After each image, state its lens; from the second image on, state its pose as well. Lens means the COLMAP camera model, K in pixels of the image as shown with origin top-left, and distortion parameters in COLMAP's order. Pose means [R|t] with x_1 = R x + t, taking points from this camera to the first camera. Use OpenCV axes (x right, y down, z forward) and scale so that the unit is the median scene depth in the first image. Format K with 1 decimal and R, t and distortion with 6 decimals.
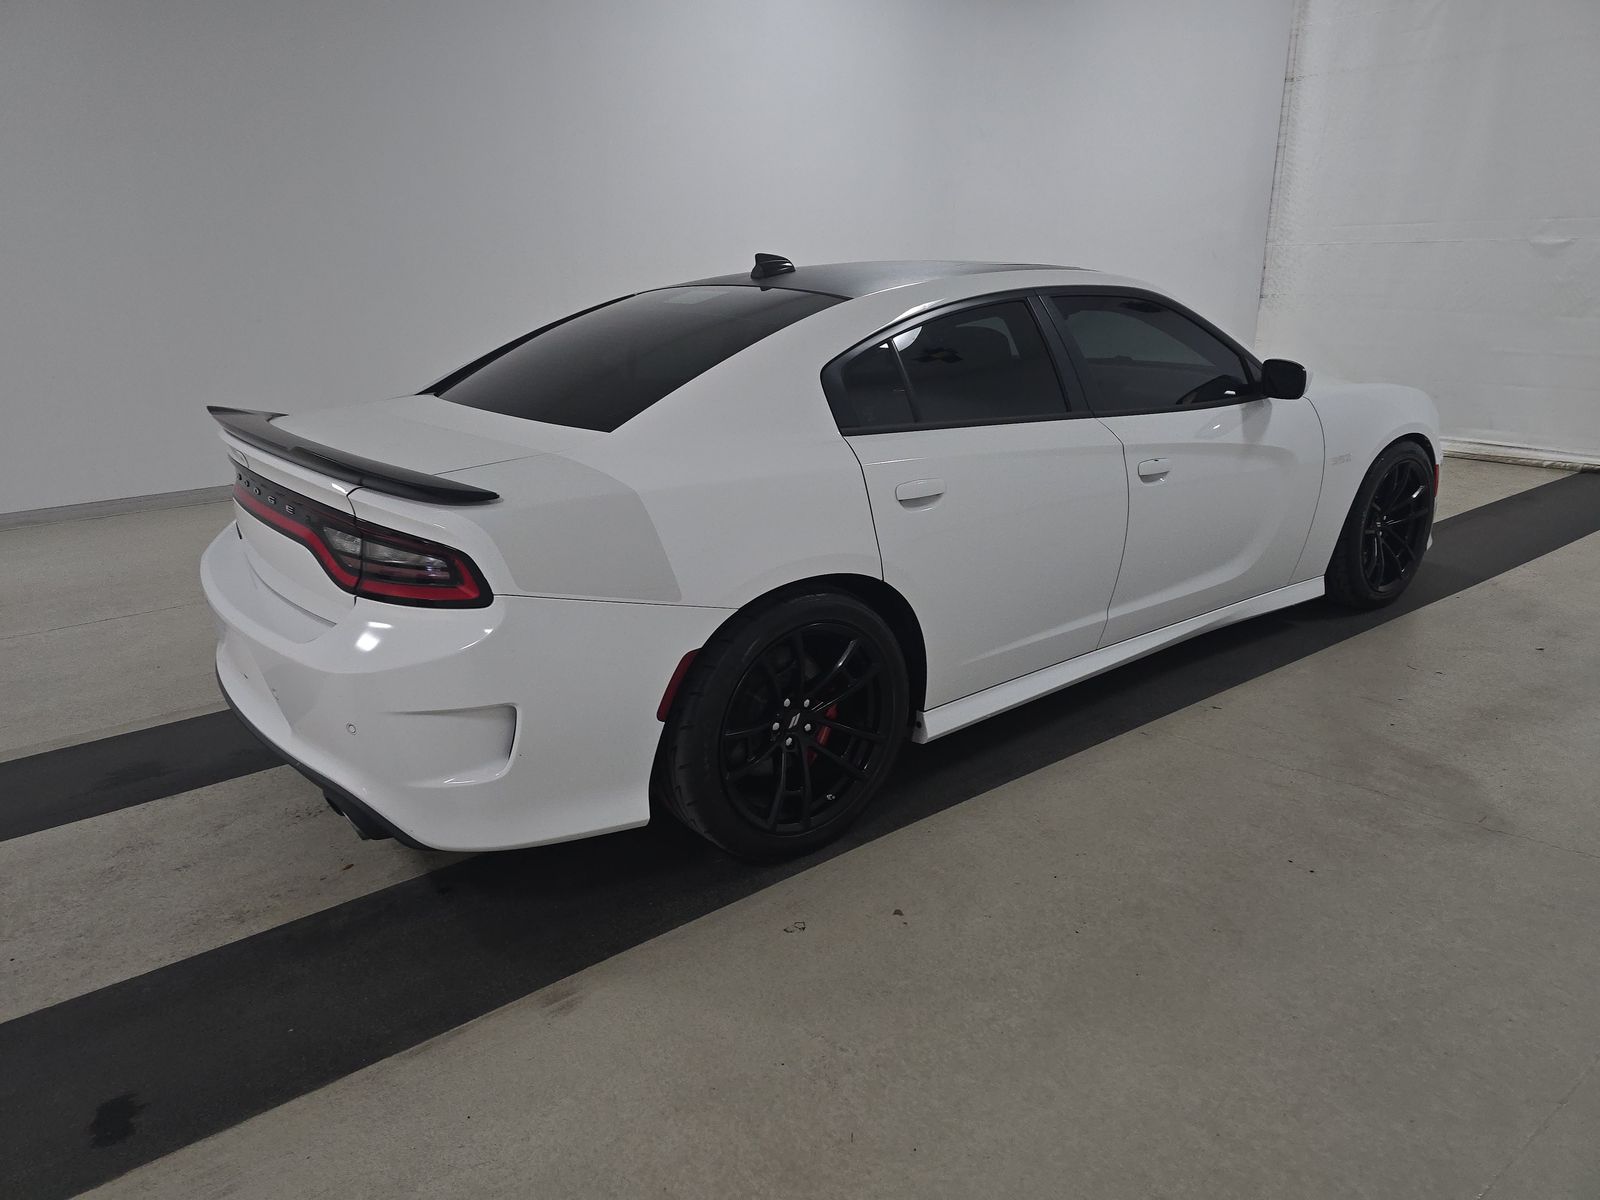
lens RADIAL K [[1044.7, 0, 800.0], [0, 1044.7, 600.0], [0, 0, 1]] dist [0.003495, 0.000972]
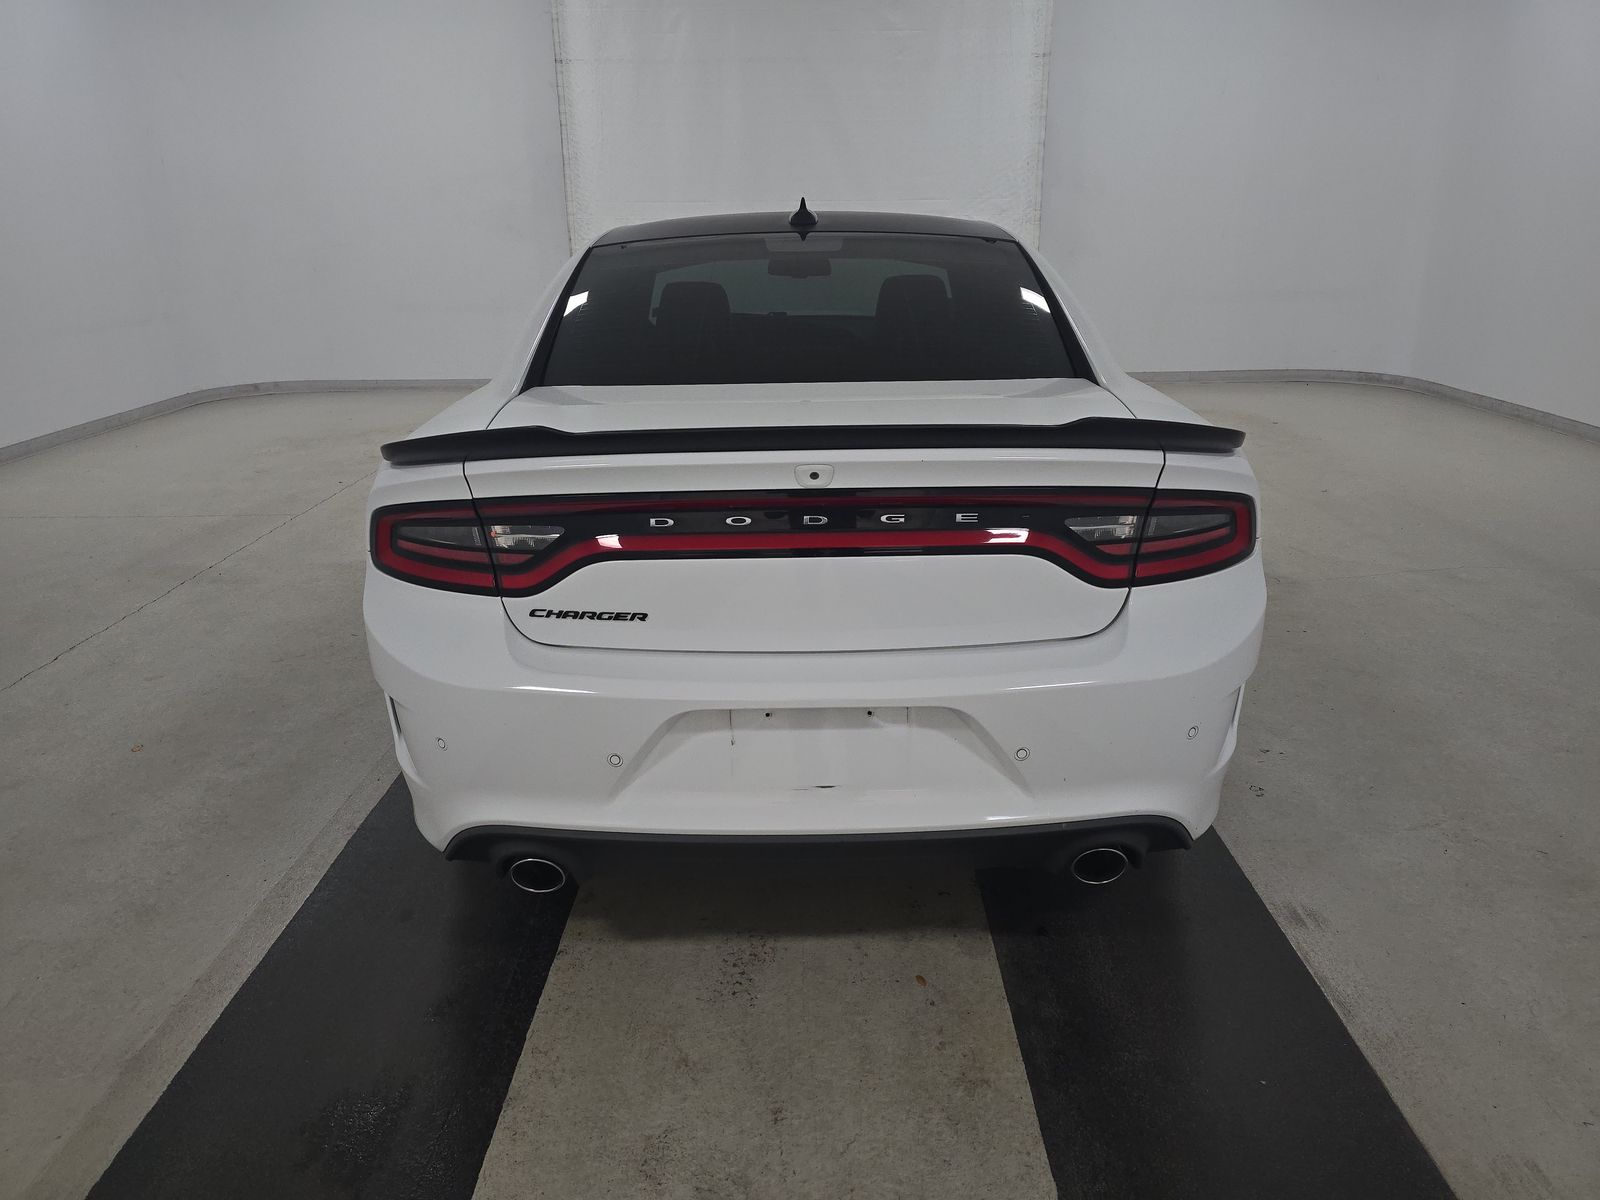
lens RADIAL K [[1062.0, 0, 800.0], [0, 1062.0, 600.0], [0, 0, 1]] dist [0.002209, 0.000013]
pose [[0.617960, -0.249687, 0.745508, -0.368593], [0.243958, 0.962322, 0.120083, -0.047247], [-0.747402, 0.107666, 0.655590, 0.194595]]
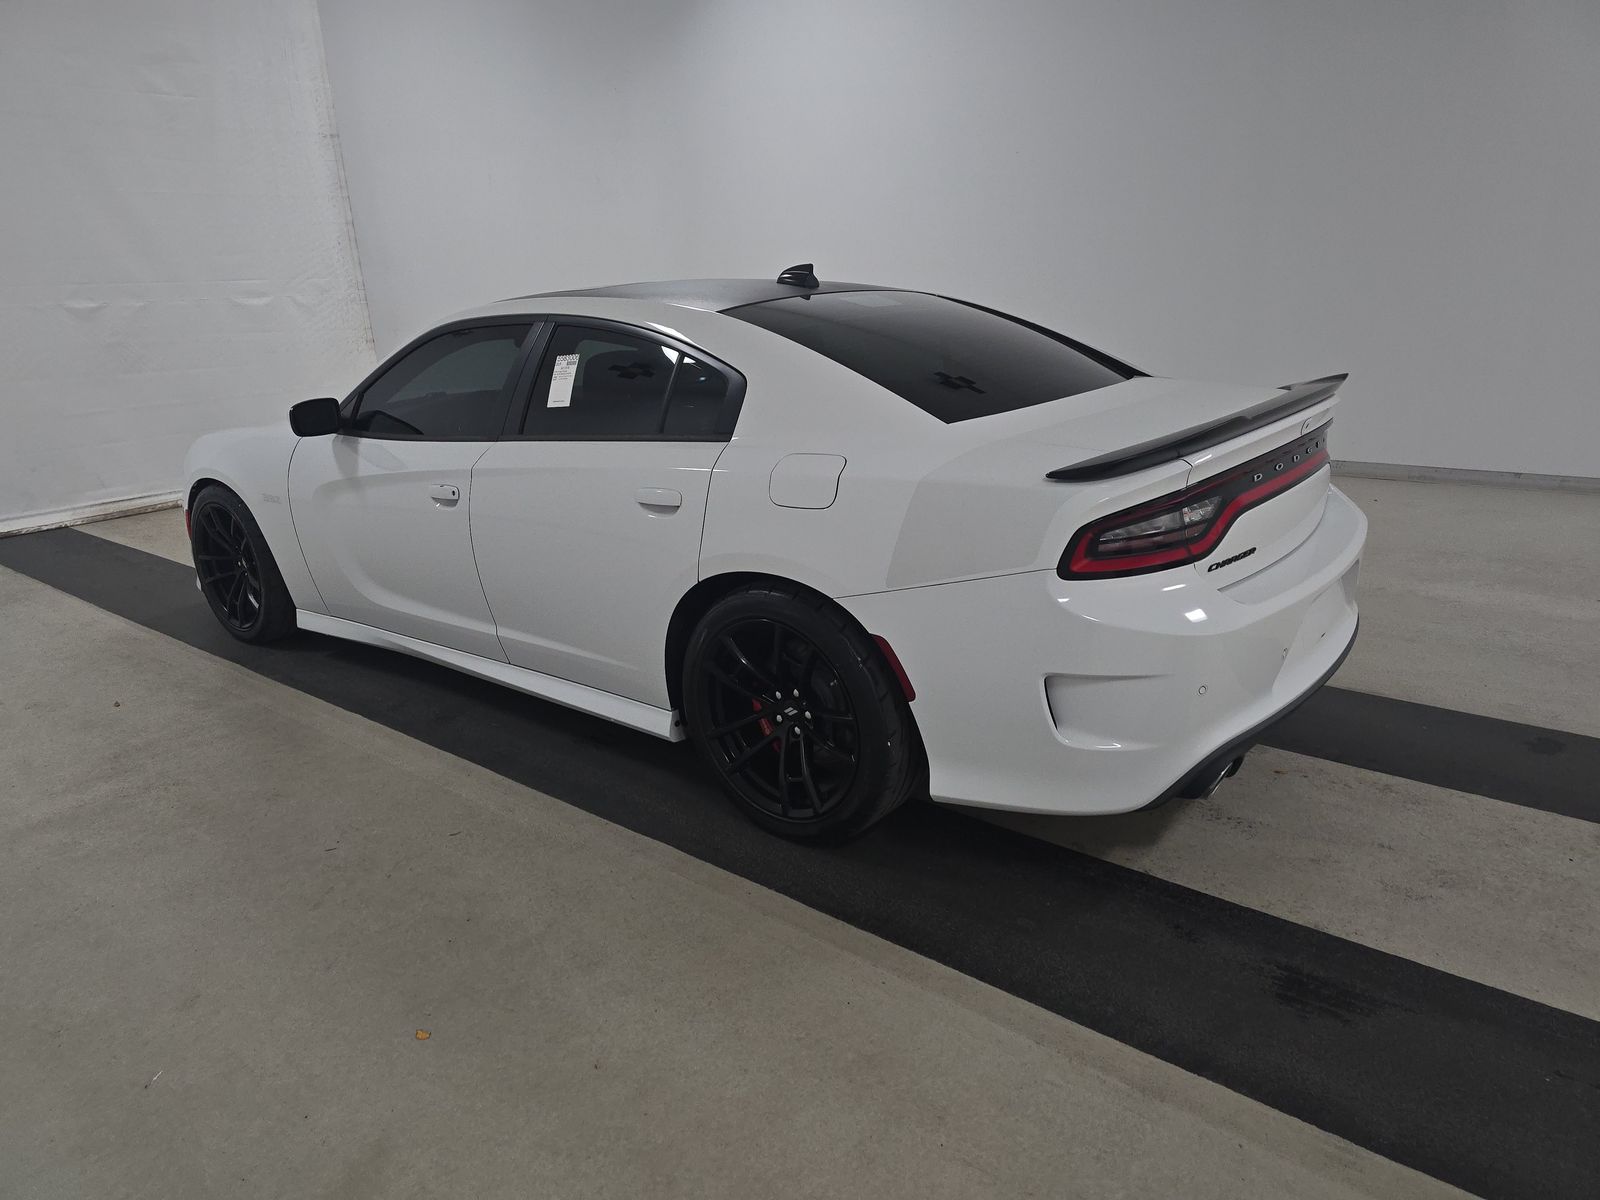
lens RADIAL K [[1044.7, 0, 800.0], [0, 1044.7, 600.0], [0, 0, 1]] dist [0.003495, 0.000972]
pose [[-0.205747, -0.260398, 0.943325, -0.498742], [0.350141, 0.880546, 0.319437, -0.167522], [-0.913821, 0.396020, -0.089994, 0.557294]]
